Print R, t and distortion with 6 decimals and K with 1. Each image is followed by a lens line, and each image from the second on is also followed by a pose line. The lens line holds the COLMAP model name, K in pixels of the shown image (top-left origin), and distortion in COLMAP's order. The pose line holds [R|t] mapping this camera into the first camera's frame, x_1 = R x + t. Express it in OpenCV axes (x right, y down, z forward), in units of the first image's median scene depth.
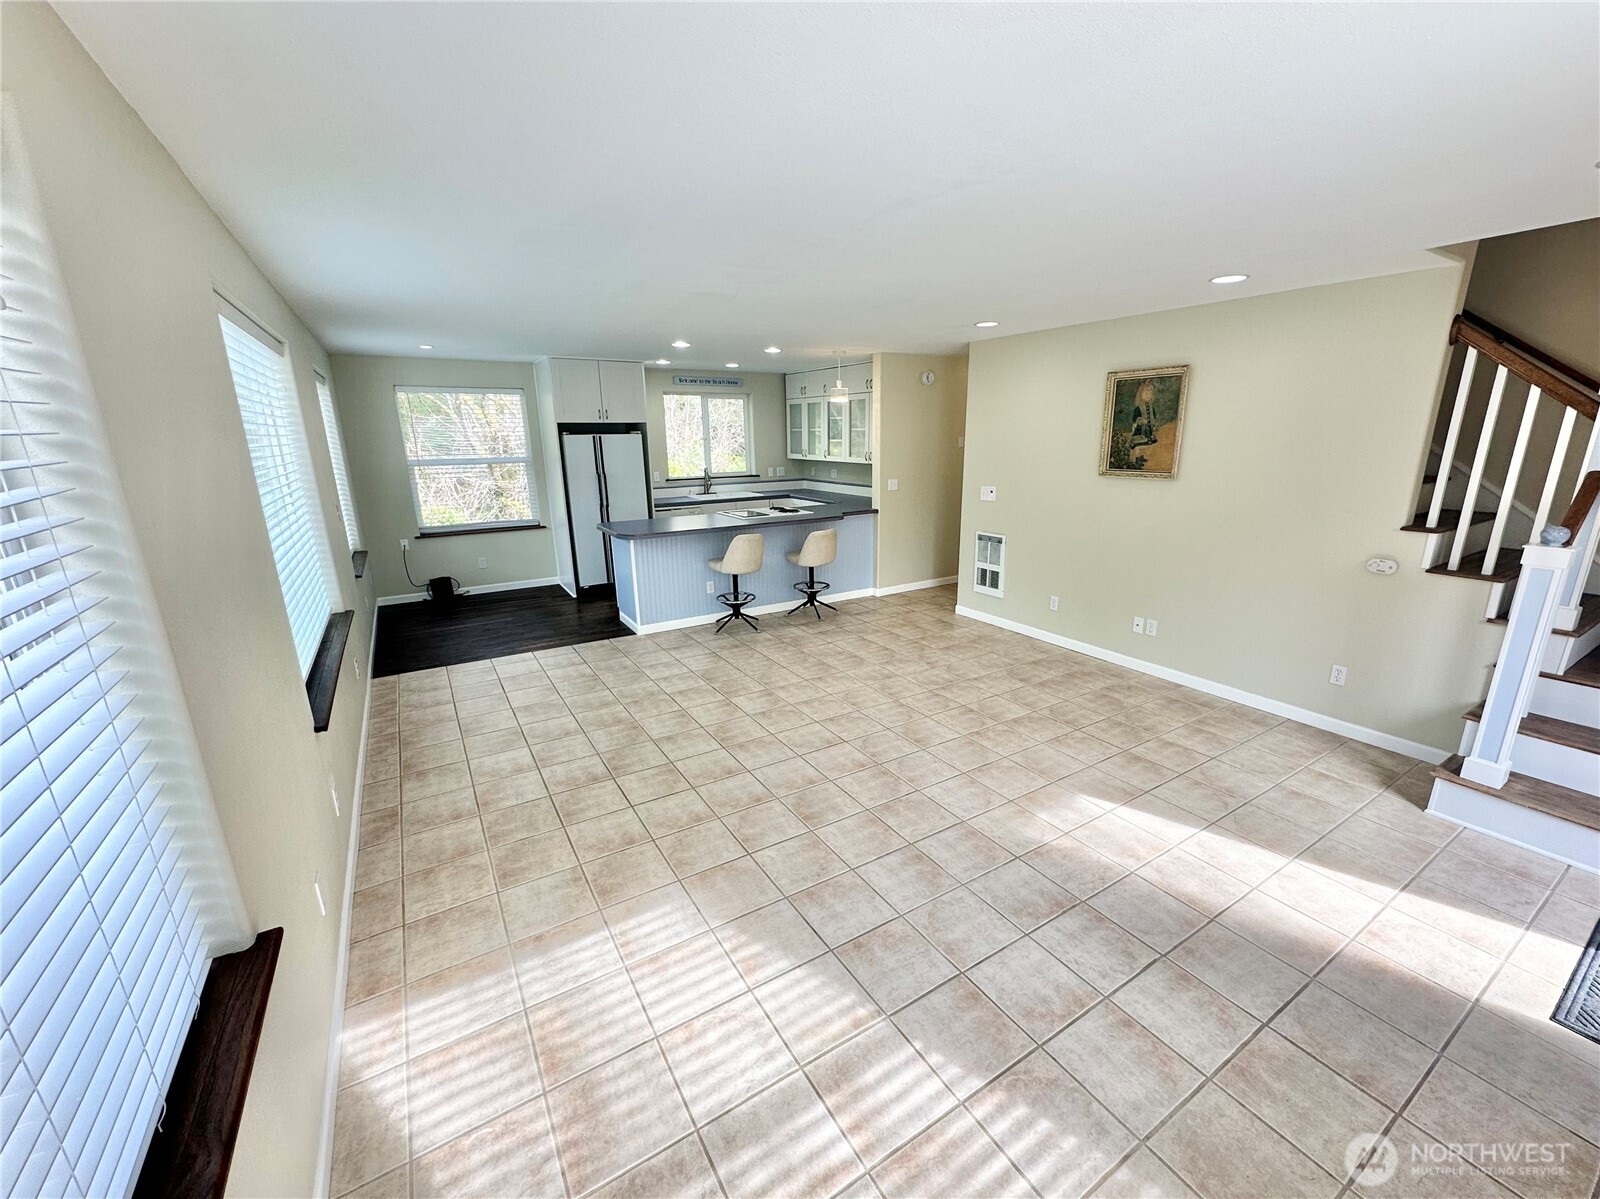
lens RADIAL K [[635.8, 0, 803.4], [0, 635.8, 600.9], [0, 0, 1]] dist [-0.001825, -0.000038]
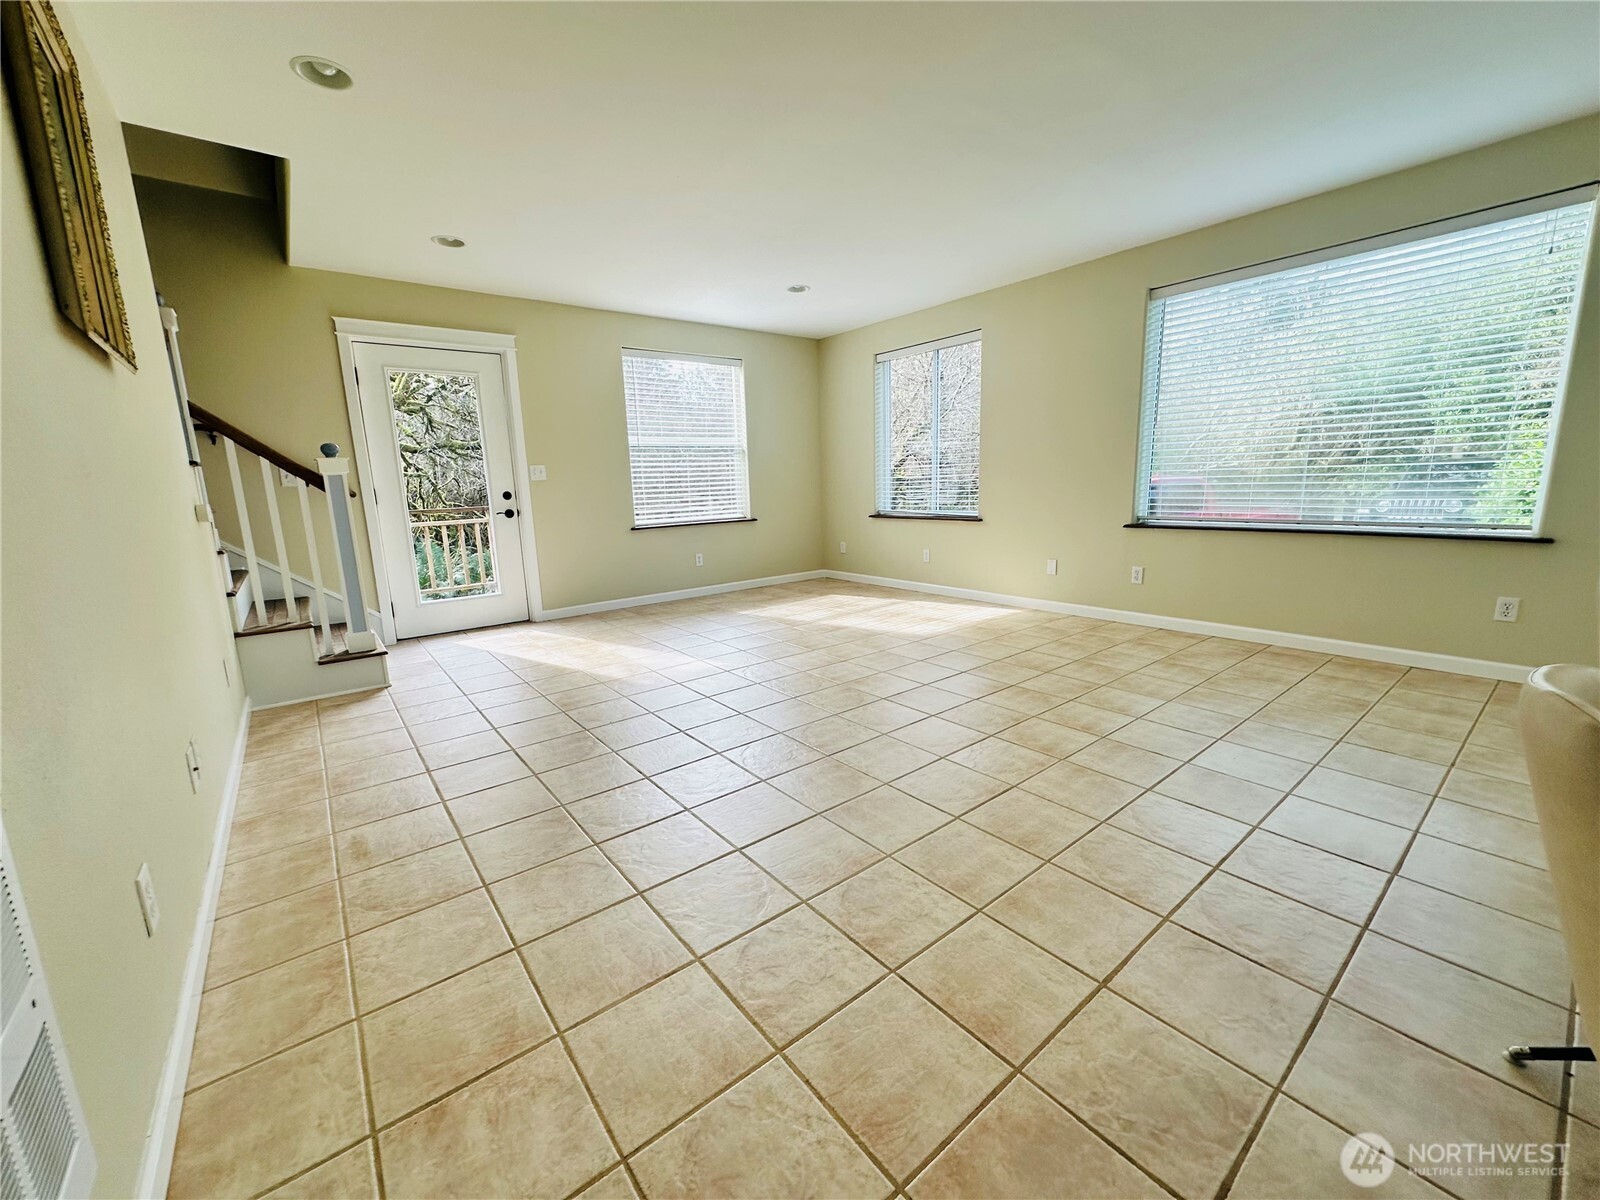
lens RADIAL K [[635.8, 0, 803.4], [0, 635.8, 601.4], [0, 0, 1]] dist [-0.001825, -0.000038]
pose [[-0.991905, 0.061467, -0.111113, 0.208998], [0.007541, 0.902001, 0.431669, -0.212825], [0.126758, 0.427337, -0.895162, 1.357945]]
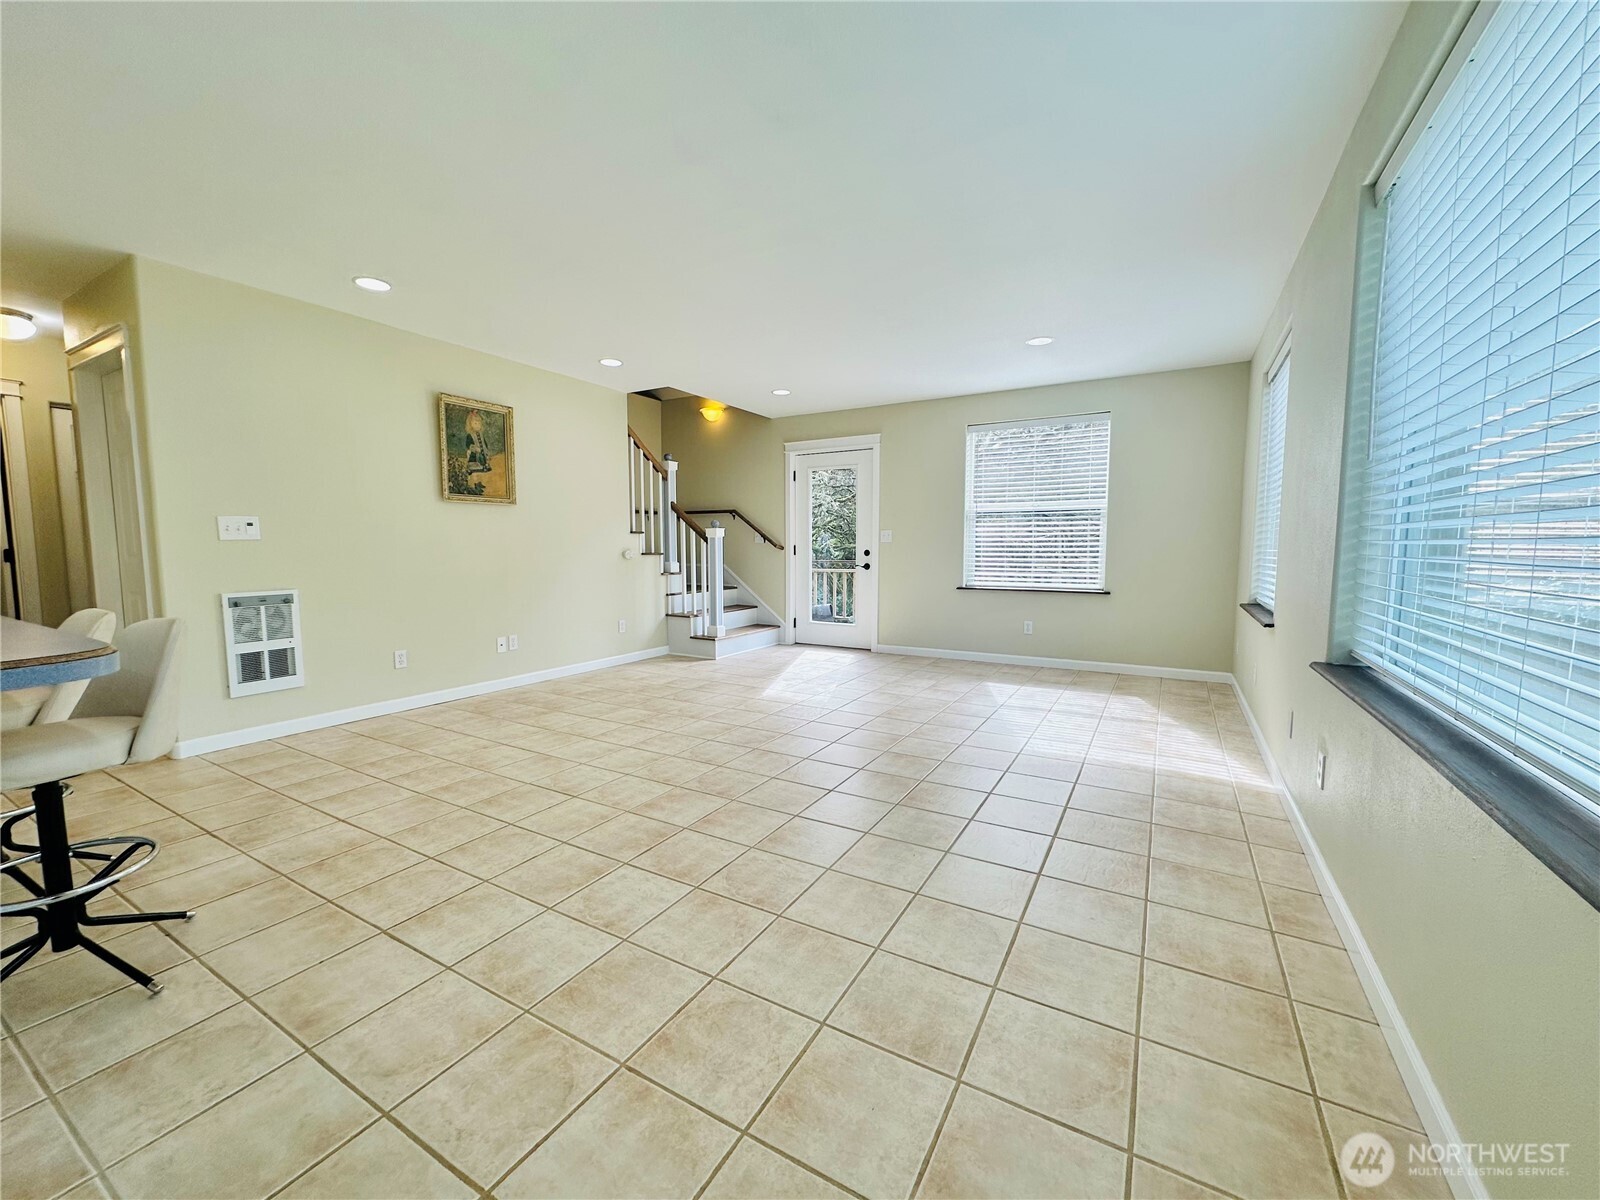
lens RADIAL K [[635.8, 0, 803.4], [0, 635.8, 601.4], [0, 0, 1]] dist [-0.001825, -0.000038]
pose [[-0.474105, -0.065878, 0.878000, -0.619040], [0.228886, 0.953691, 0.195152, -0.120909], [-0.850197, 0.293484, -0.437071, 1.029307]]
